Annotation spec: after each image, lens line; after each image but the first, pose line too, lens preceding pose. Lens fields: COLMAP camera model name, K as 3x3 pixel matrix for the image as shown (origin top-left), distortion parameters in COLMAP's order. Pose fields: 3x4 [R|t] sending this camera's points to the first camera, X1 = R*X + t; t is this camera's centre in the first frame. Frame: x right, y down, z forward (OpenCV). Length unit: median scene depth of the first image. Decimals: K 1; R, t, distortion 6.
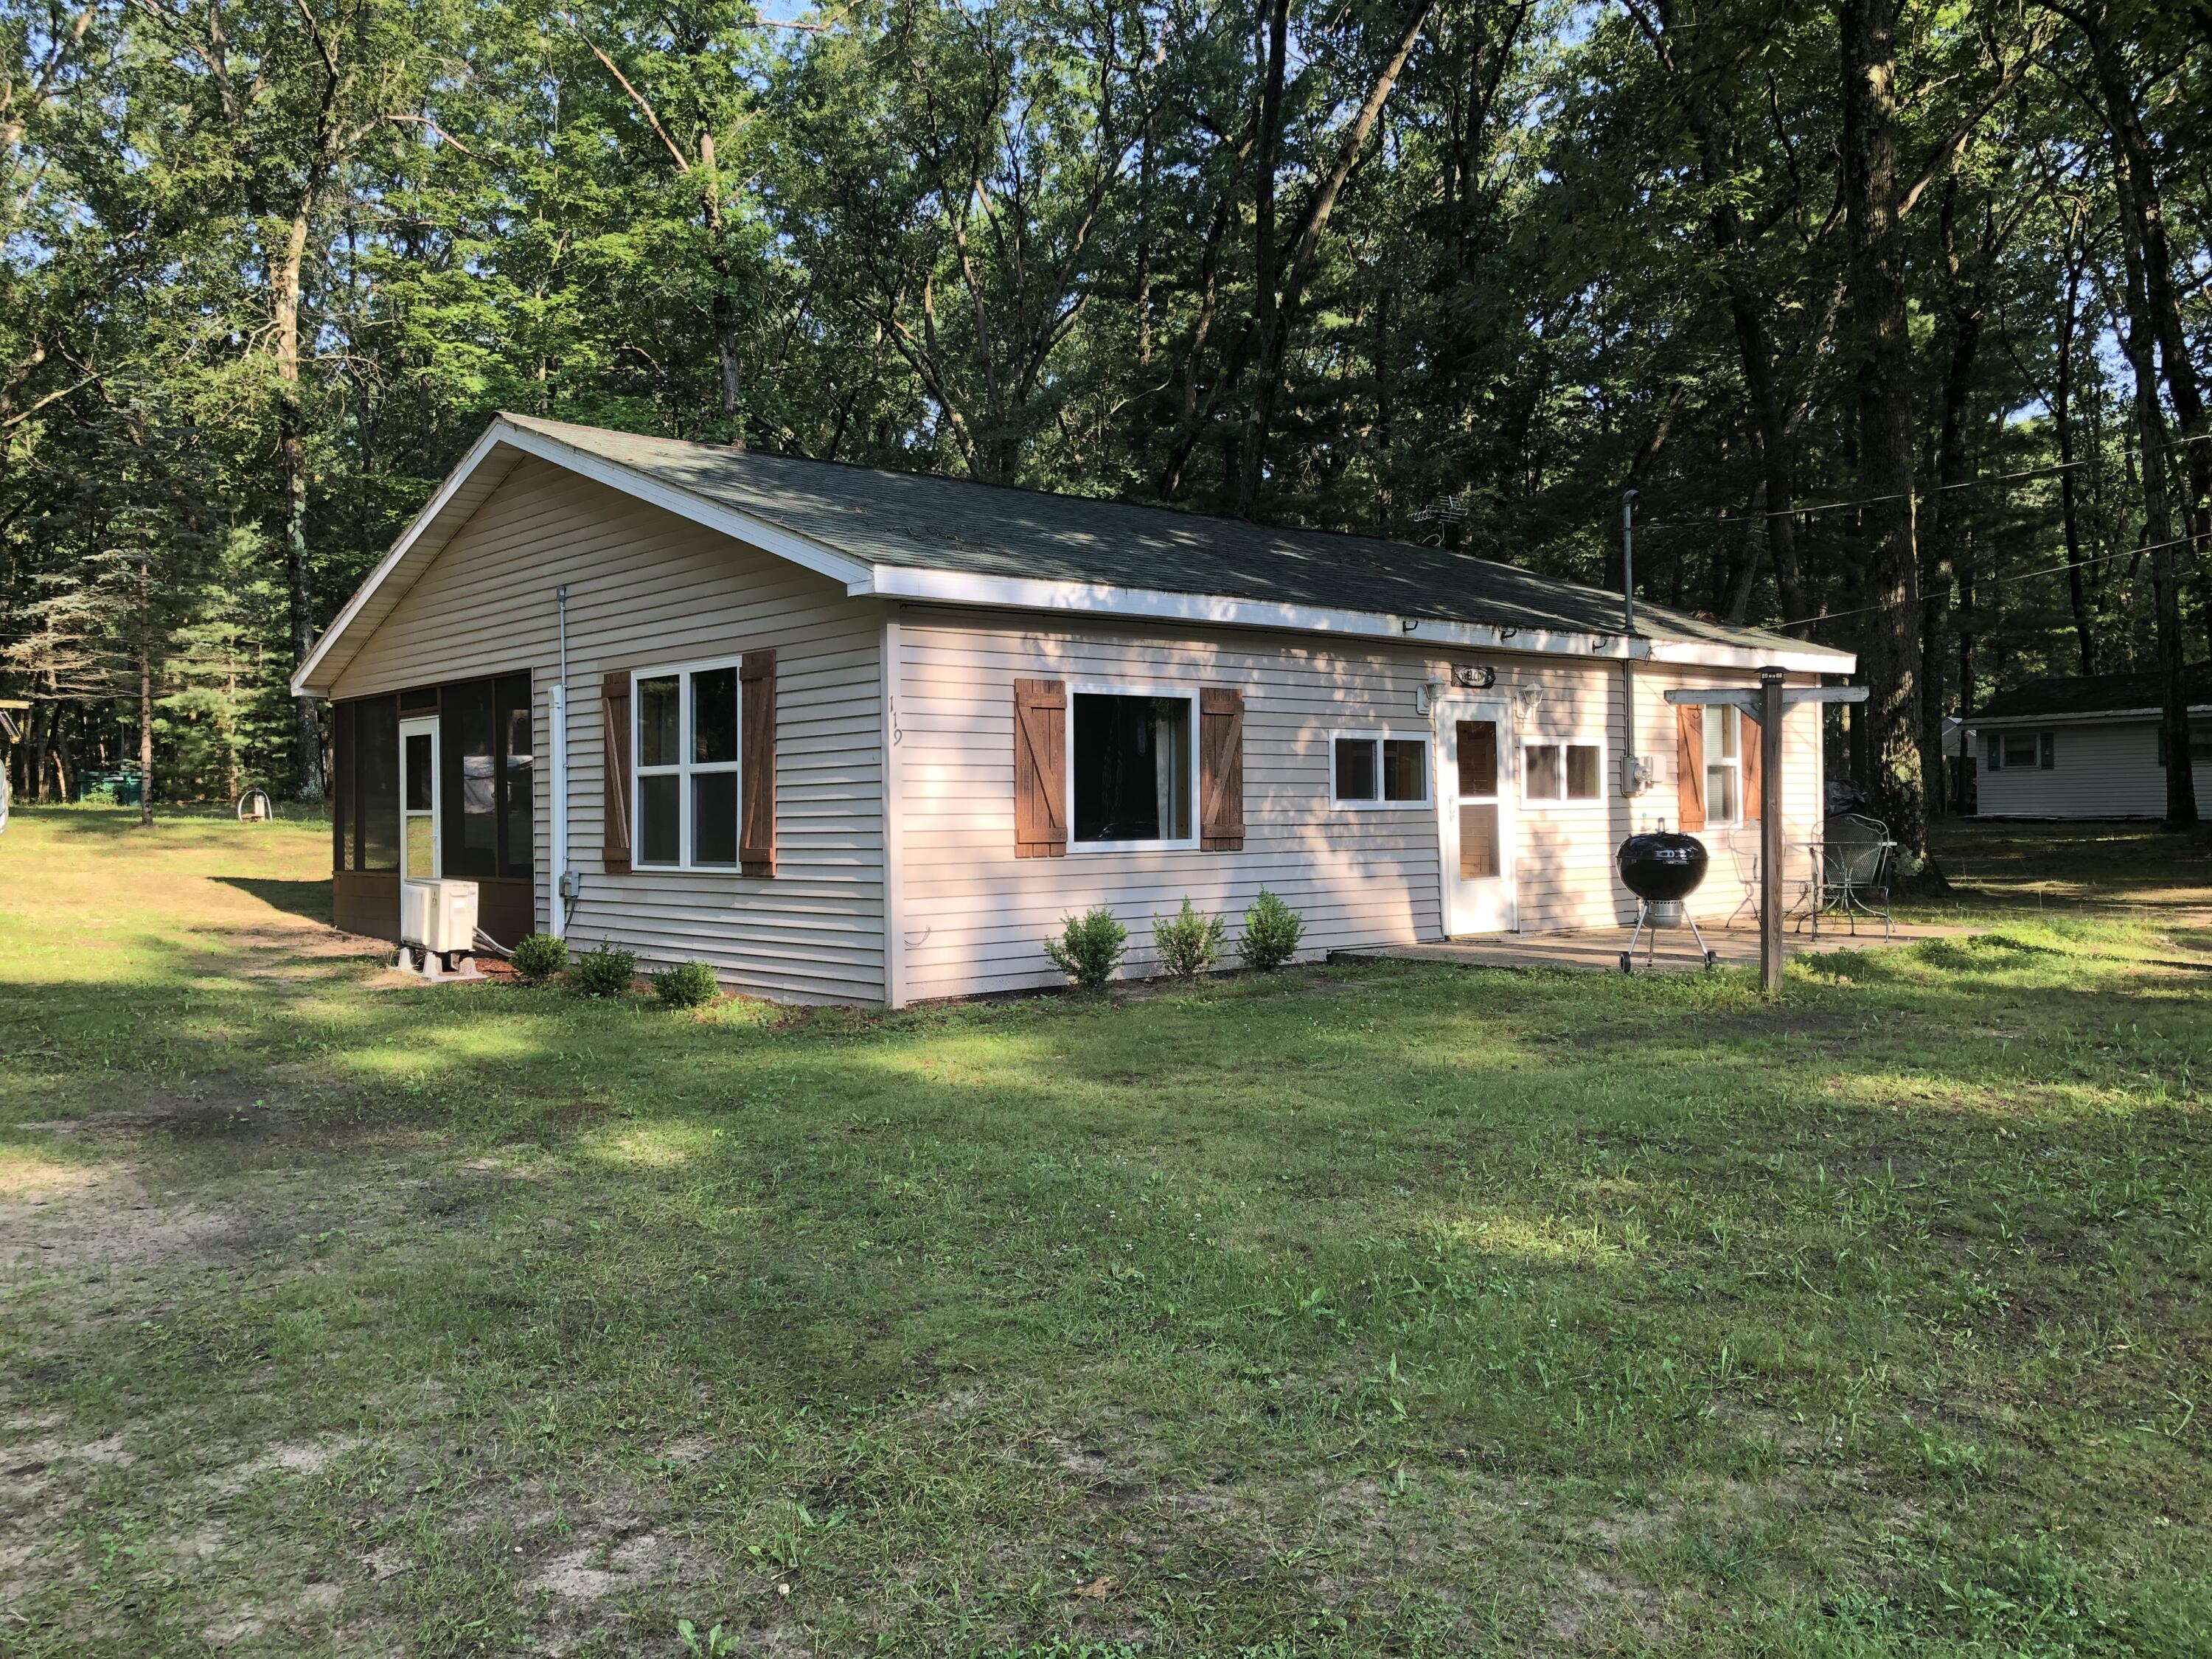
lens RADIAL K [[1811.7, 0, 1106.0], [0, 1811.7, 829.5], [0, 0, 1]] dist [0.003690, 0.007305]
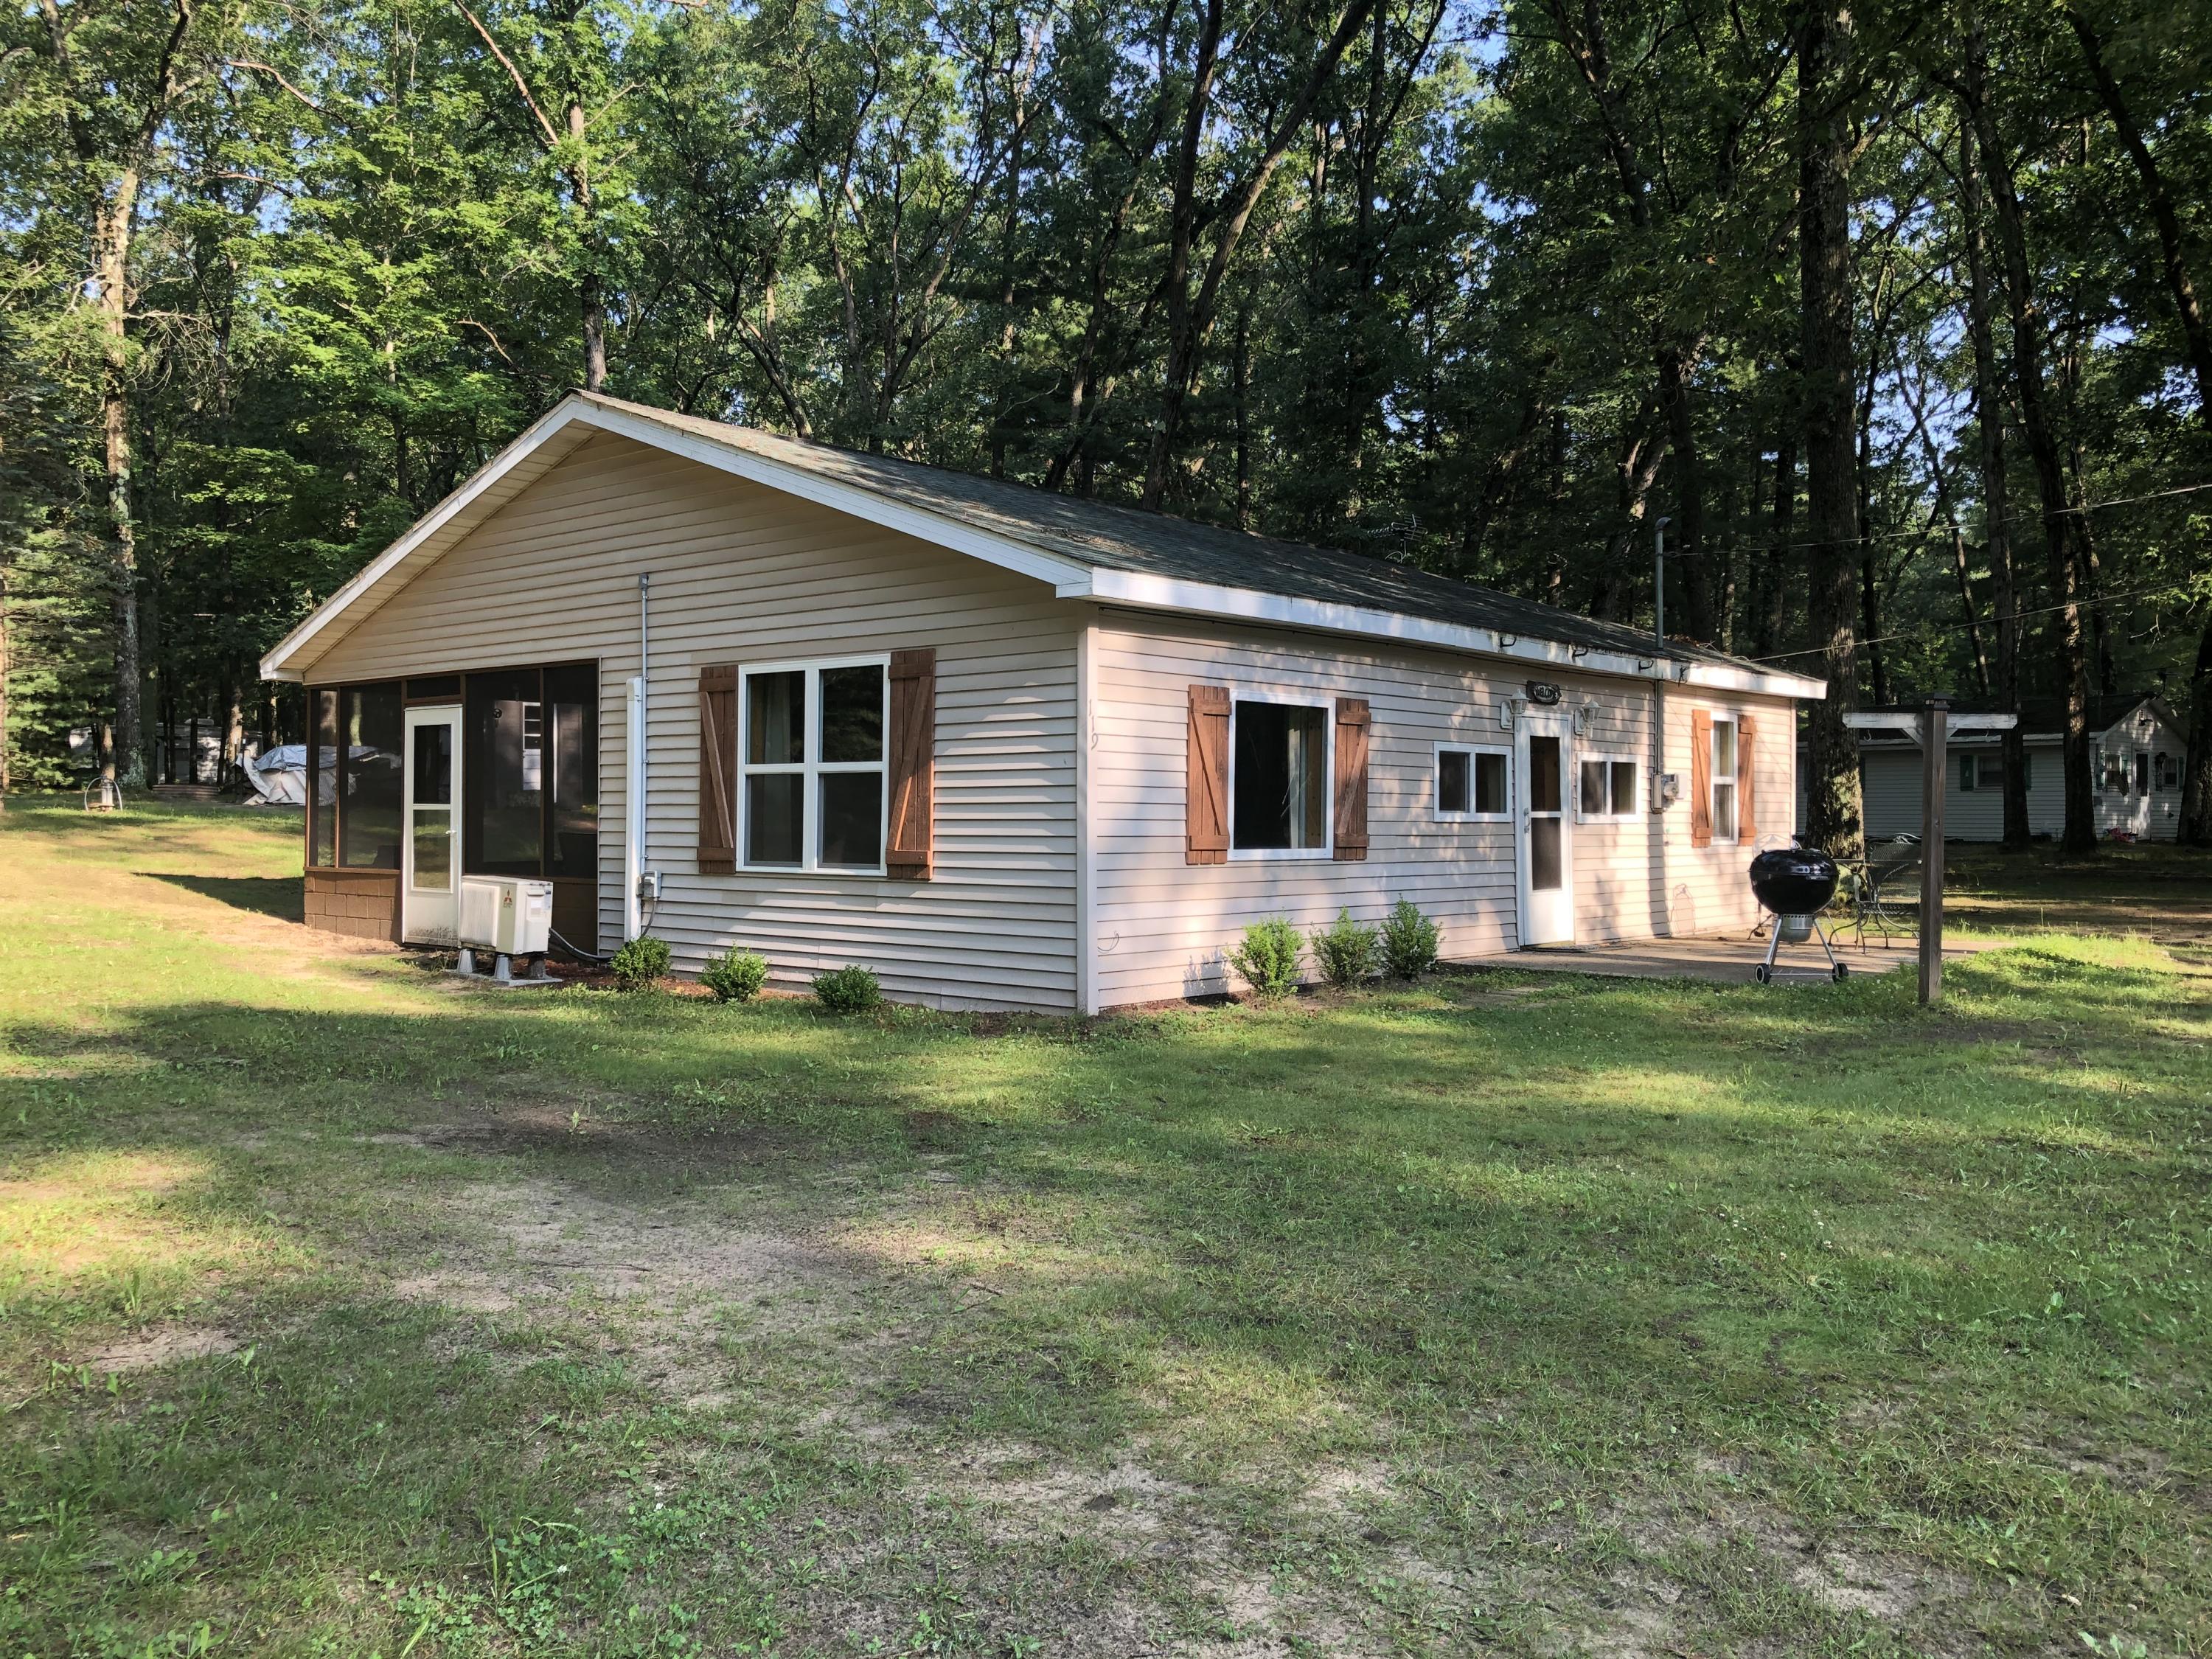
lens RADIAL K [[1812.4, 0, 1106.0], [0, 1812.4, 829.5], [0, 0, 1]] dist [0.016923, -0.003796]
pose [[0.991067, 0.016298, 0.132369, -0.184059], [-0.015972, 0.999866, -0.003518, 0.000526], [-0.132408, 0.001373, 0.991194, 0.013758]]
